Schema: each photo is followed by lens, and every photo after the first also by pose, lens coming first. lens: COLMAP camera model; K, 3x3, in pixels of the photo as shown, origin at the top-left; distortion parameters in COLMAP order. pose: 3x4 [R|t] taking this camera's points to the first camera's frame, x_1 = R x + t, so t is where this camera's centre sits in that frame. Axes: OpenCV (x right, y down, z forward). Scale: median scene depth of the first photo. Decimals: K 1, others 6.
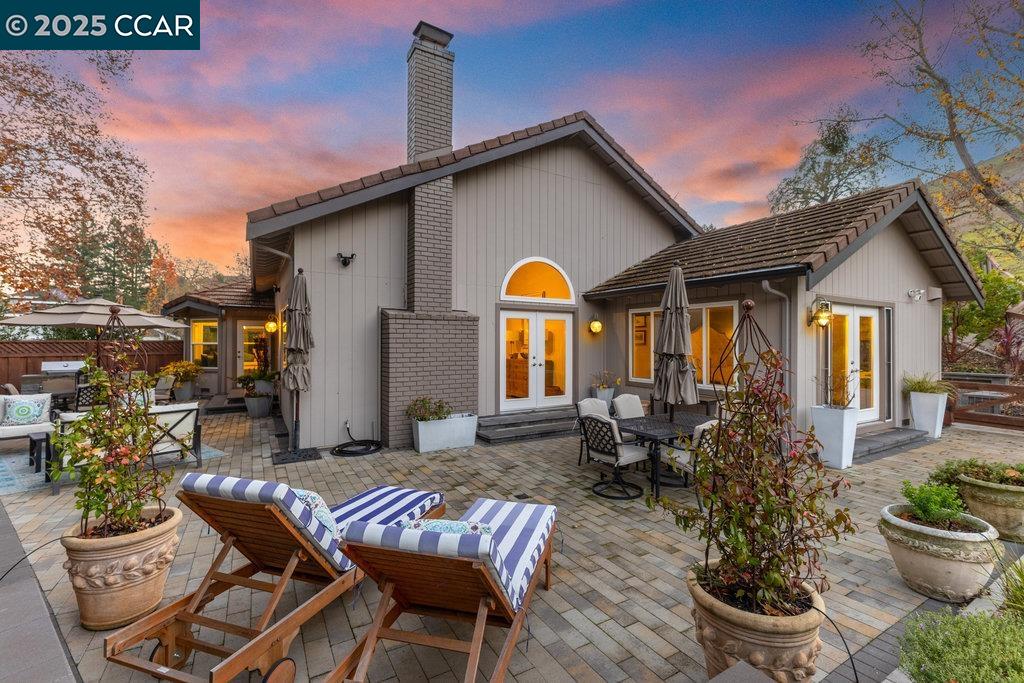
lens RADIAL K [[435.5, 0, 513.2], [0, 435.5, 339.9], [0, 0, 1]] dist [0.004090, 0.000074]
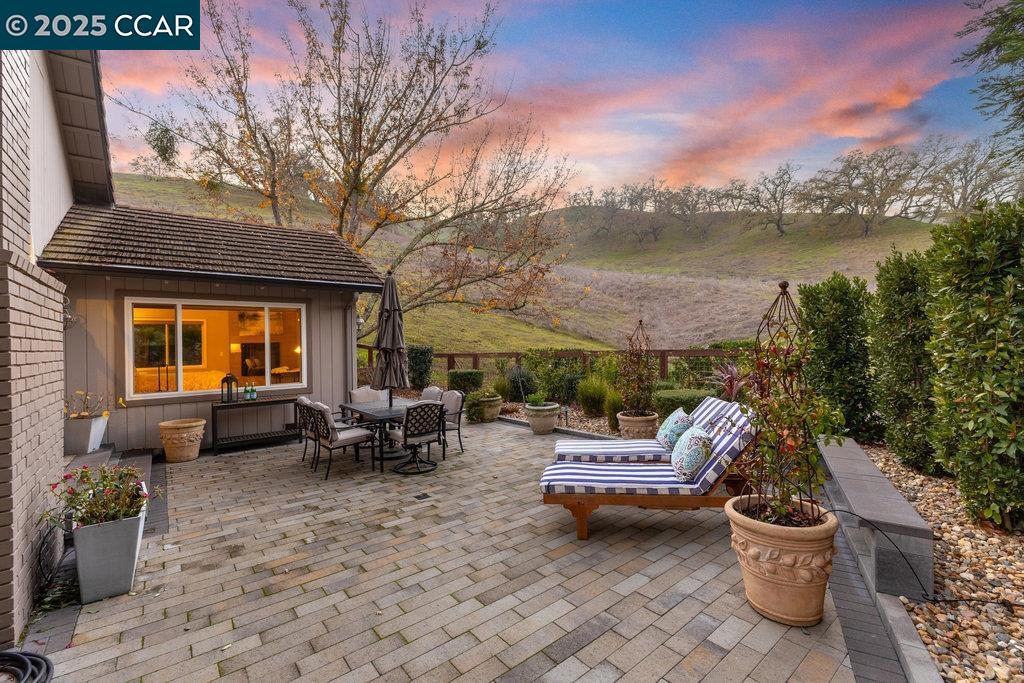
lens RADIAL K [[435.5, 0, 517.9], [0, 435.5, 342.2], [0, 0, 1]] dist [0.004090, 0.000074]
pose [[-0.147038, 0.005165, 0.989117, -0.778747], [0.016228, 0.999864, -0.002809, 0.022919], [-0.988998, 0.015638, -0.147102, 0.758479]]
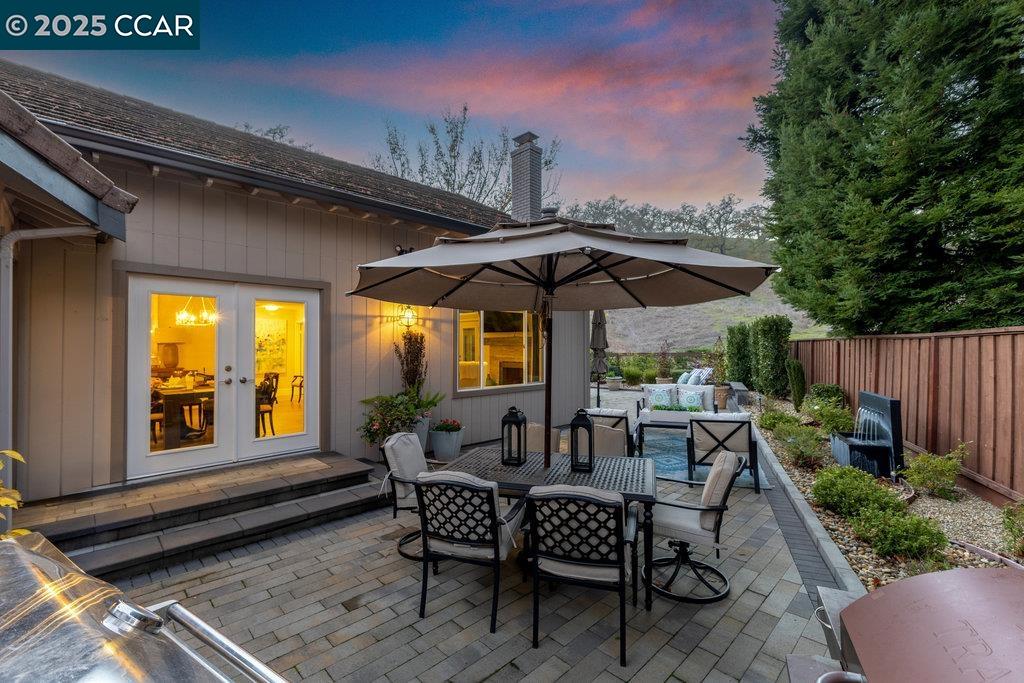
lens RADIAL K [[435.5, 0, 514.9], [0, 435.5, 347.4], [0, 0, 1]] dist [0.004090, 0.000074]
pose [[-0.243600, -0.001094, 0.969875, -1.314885], [-0.001041, 0.999999, 0.000866, 0.019283], [-0.969875, -0.000798, -0.243601, 1.191598]]
